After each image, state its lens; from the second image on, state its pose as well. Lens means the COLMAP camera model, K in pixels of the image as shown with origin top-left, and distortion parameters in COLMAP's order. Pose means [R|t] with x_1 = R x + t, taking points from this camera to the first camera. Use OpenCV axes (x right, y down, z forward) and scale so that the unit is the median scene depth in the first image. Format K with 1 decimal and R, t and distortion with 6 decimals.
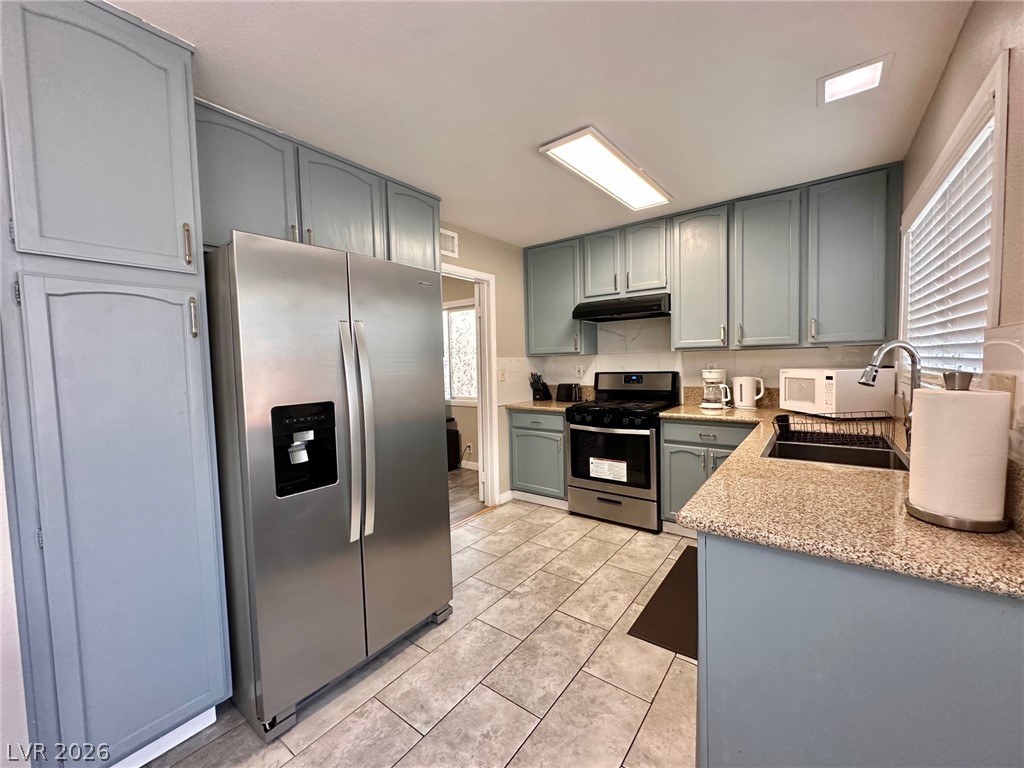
lens RADIAL K [[411.3, 0, 512.9], [0, 411.3, 383.6], [0, 0, 1]] dist [-0.006144, 0.000340]
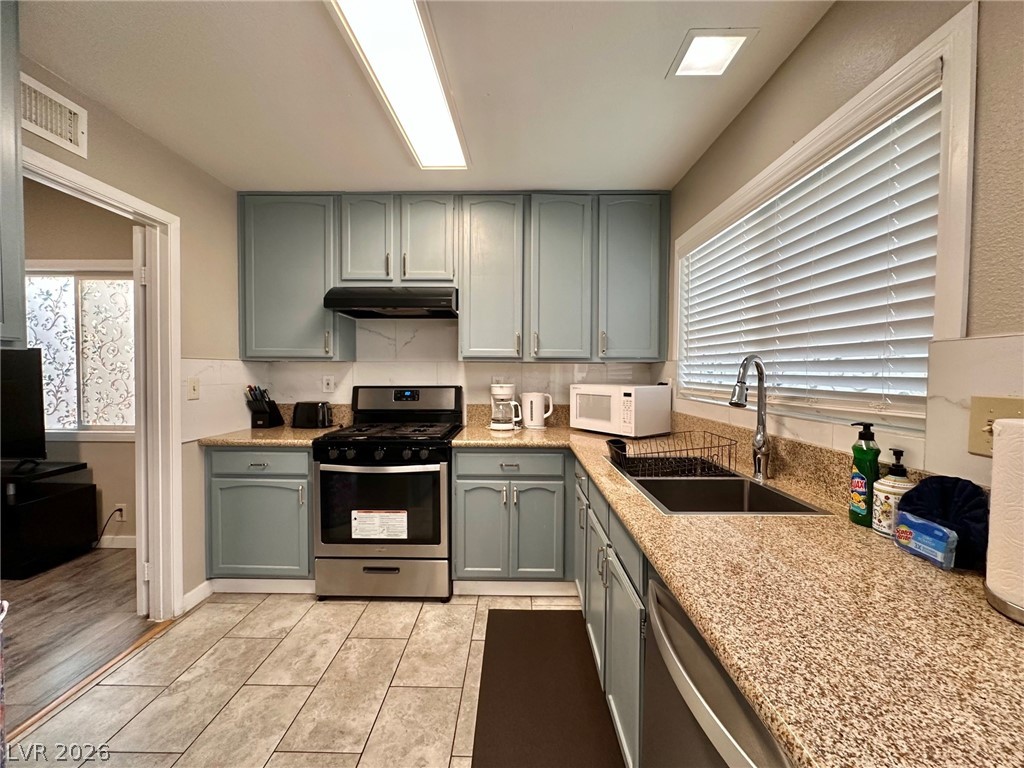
lens RADIAL K [[411.3, 0, 510.5], [0, 411.3, 382.9], [0, 0, 1]] dist [-0.006144, 0.000340]
pose [[0.806308, 0.013008, 0.591353, -0.006829], [0.006412, 0.999507, -0.030728, -0.010325], [-0.591461, 0.028568, 0.805827, 0.295584]]
